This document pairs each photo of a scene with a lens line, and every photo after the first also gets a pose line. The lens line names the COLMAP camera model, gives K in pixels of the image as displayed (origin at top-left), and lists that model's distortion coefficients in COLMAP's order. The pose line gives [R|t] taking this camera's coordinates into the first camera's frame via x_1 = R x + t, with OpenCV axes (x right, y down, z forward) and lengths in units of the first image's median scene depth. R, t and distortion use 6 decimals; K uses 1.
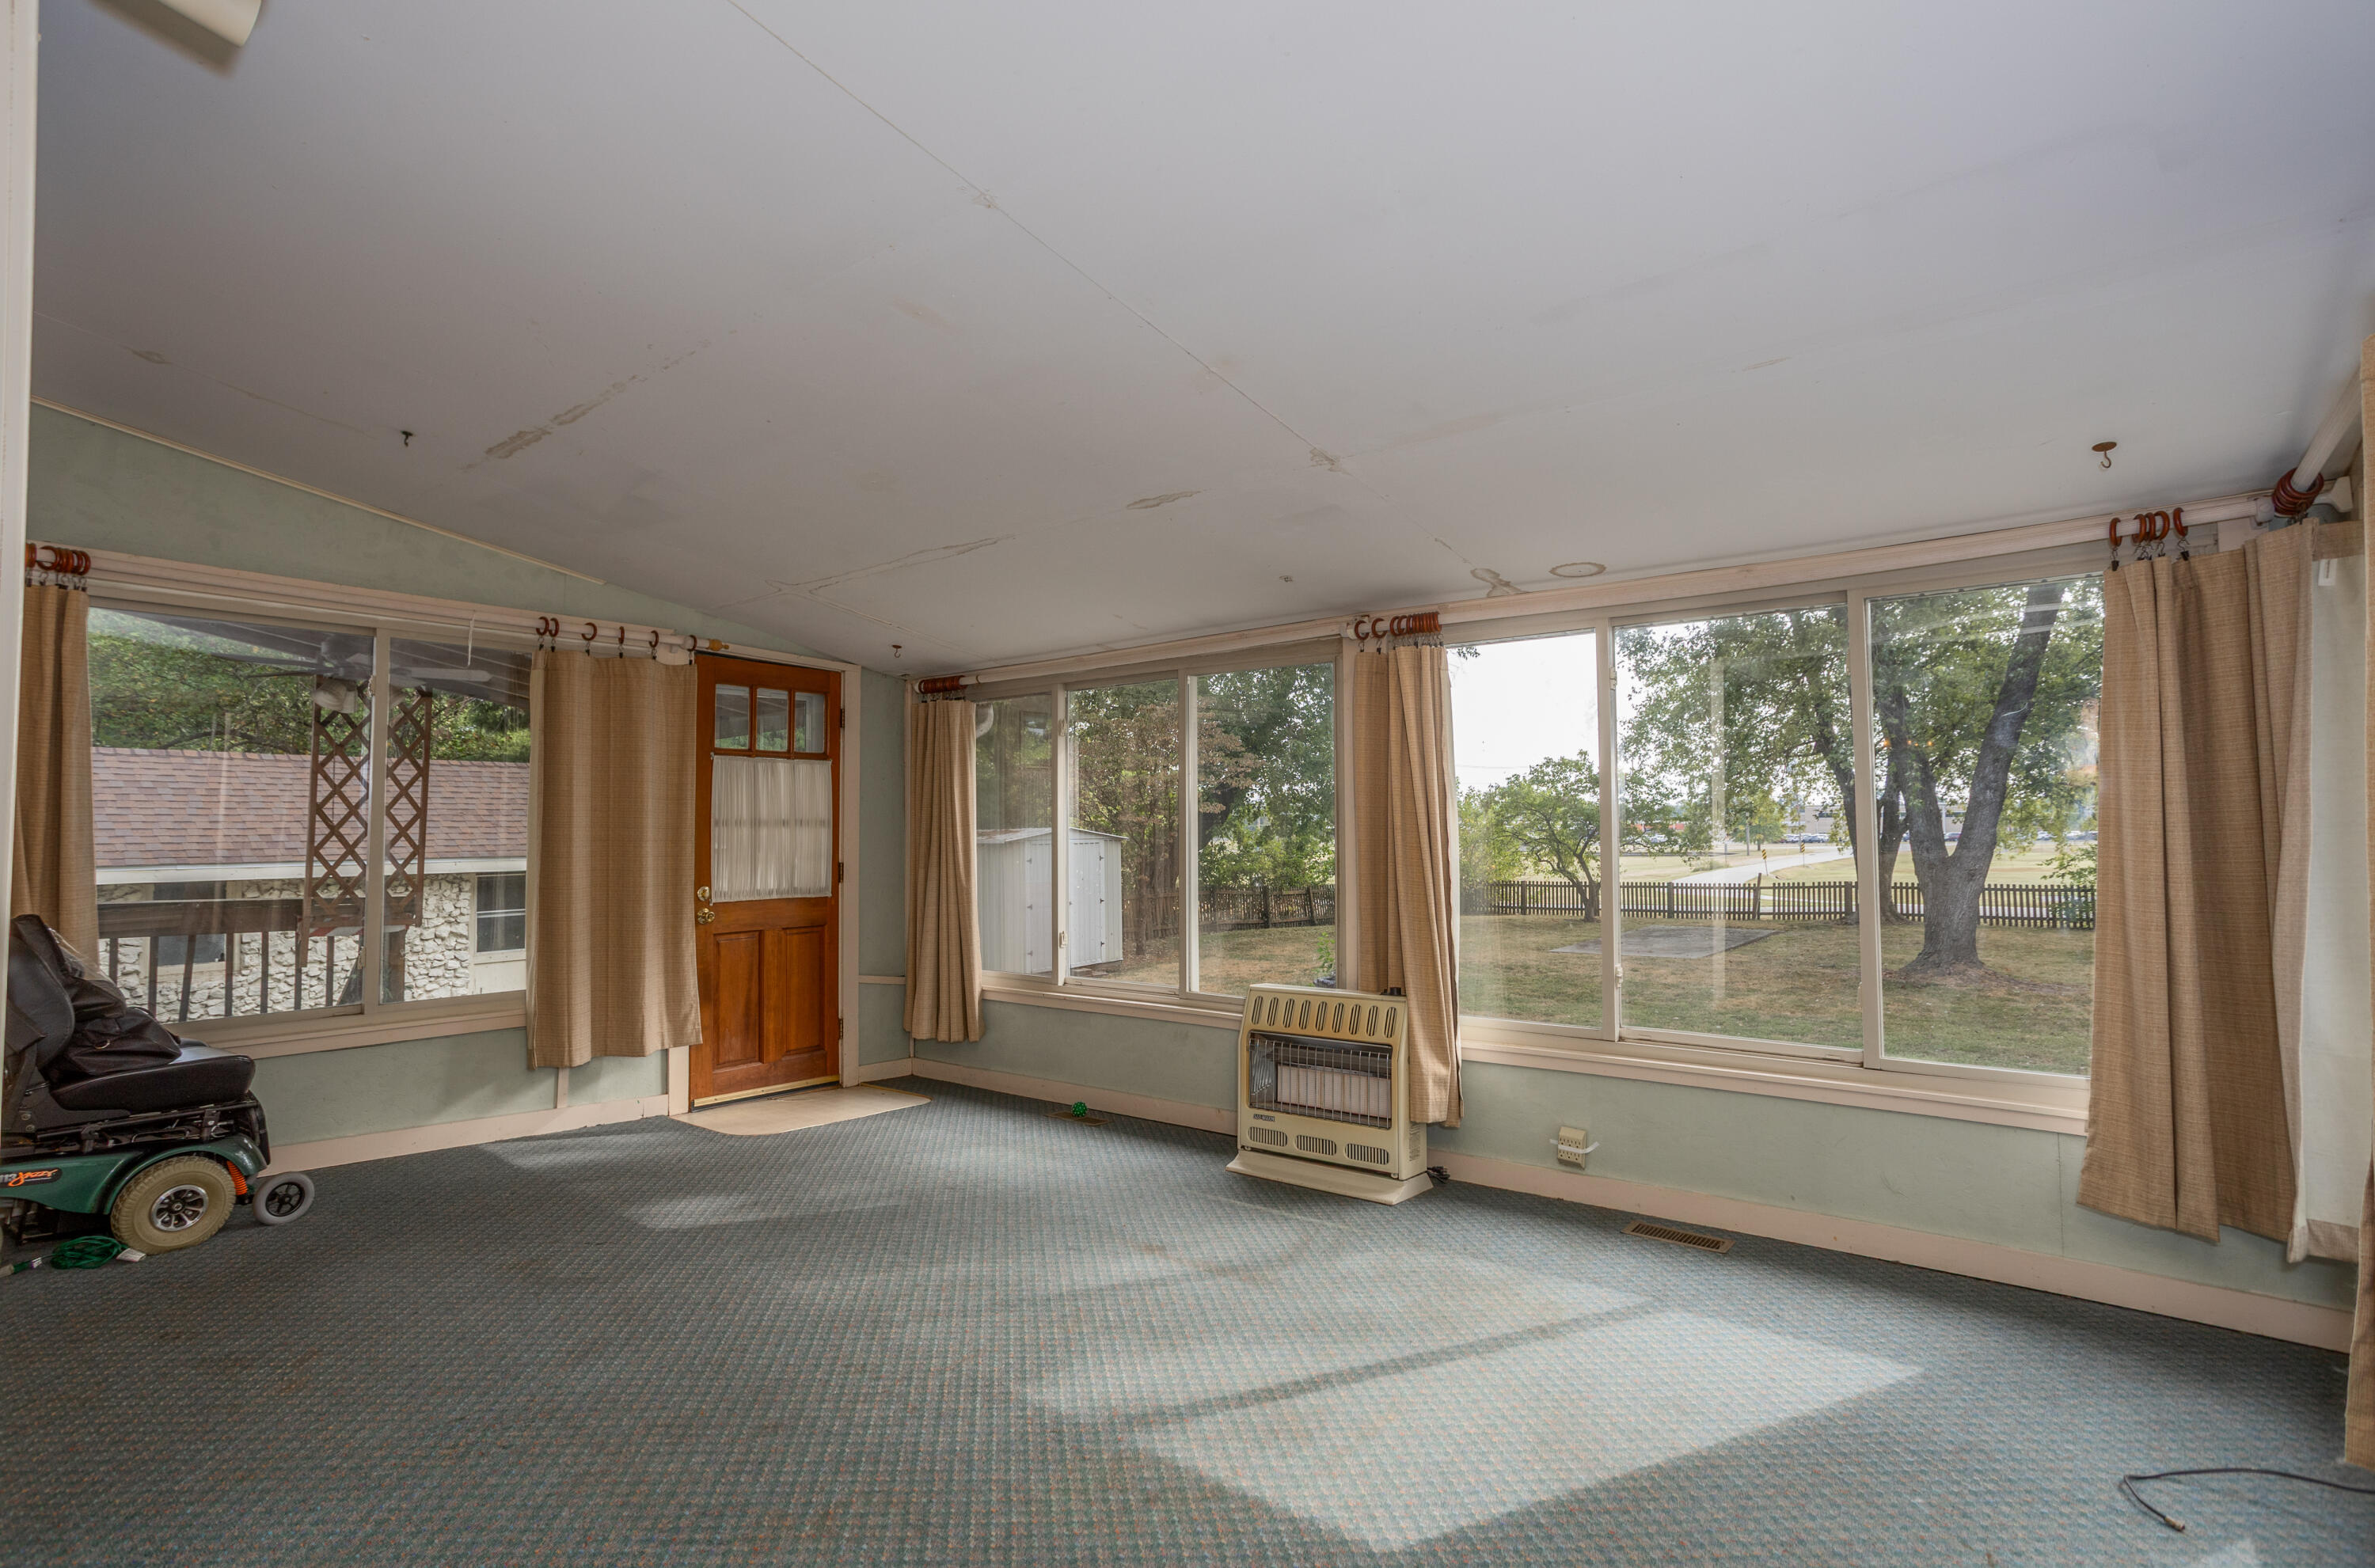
lens RADIAL K [[1165.2, 0, 1164.8], [0, 1165.2, 775.1], [0, 0, 1]] dist [-0.050900, 0.032899]
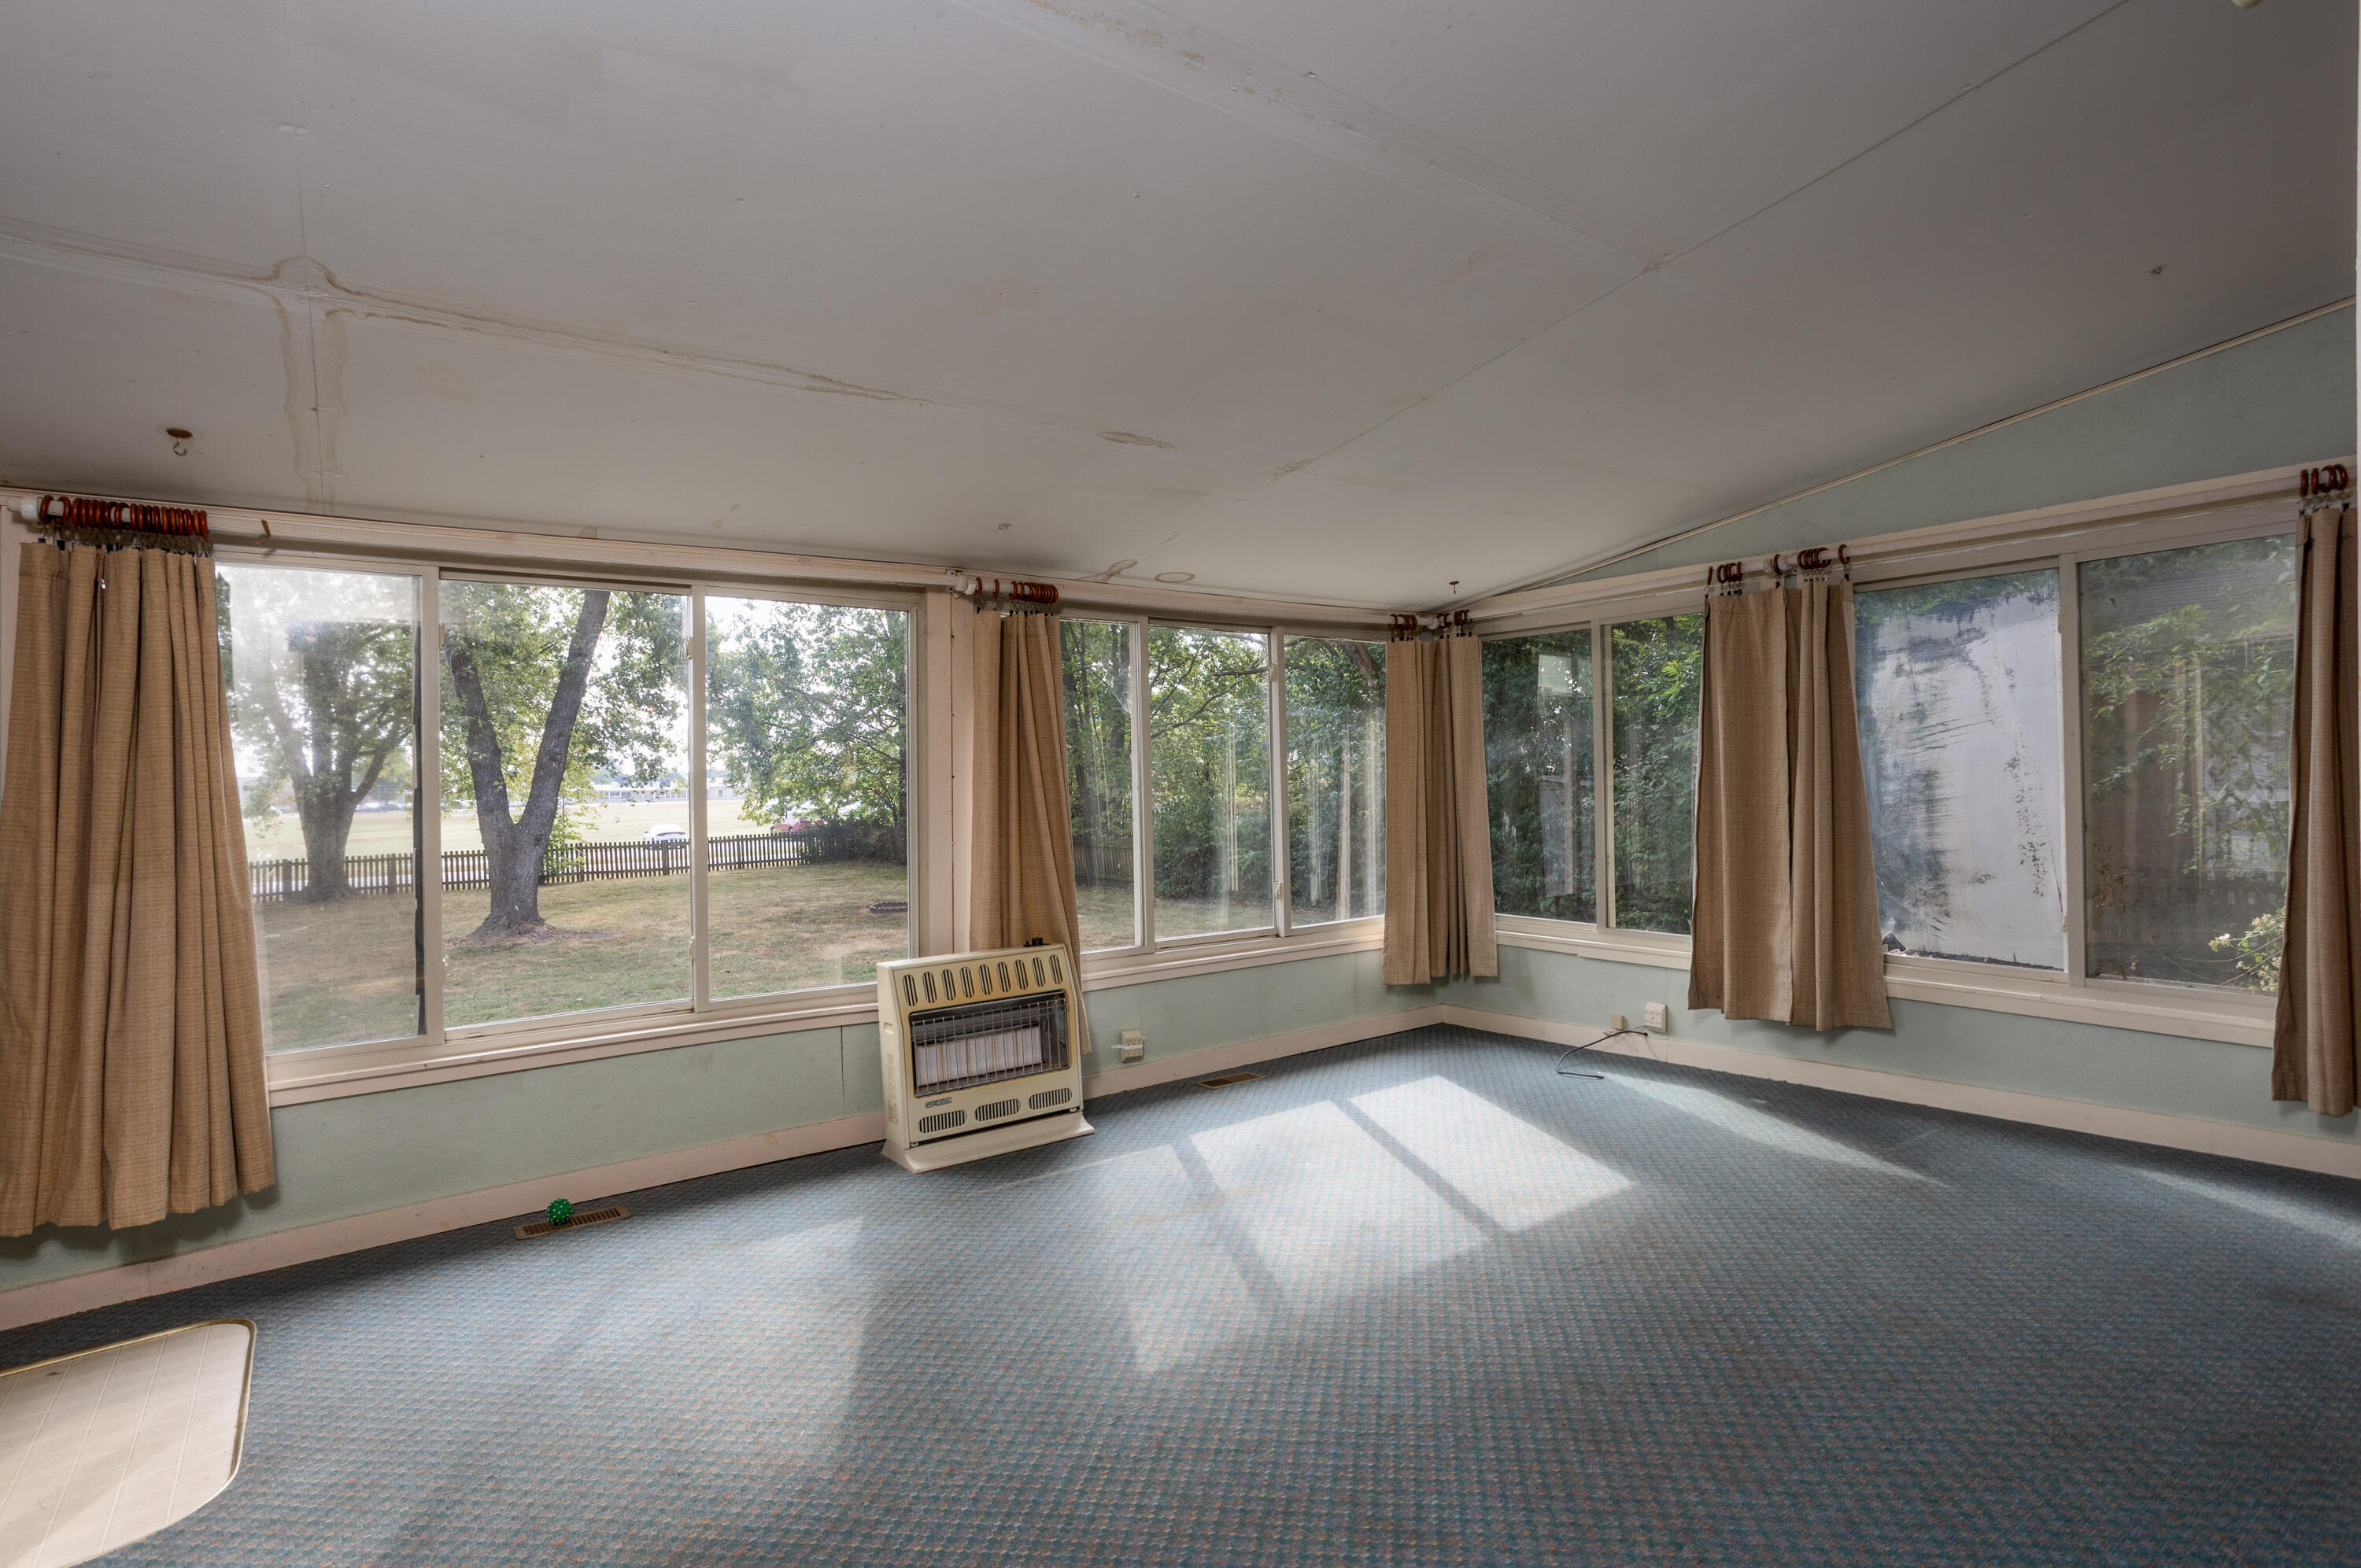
lens RADIAL K [[1158.2, 0, 1158.0], [0, 1158.2, 775.2], [0, 0, 1]] dist [-0.050900, 0.032899]
pose [[0.262729, 0.004252, 0.964860, -0.738621], [-0.026593, 0.999642, 0.002836, 0.028850], [-0.964503, -0.026404, 0.262748, 0.592162]]
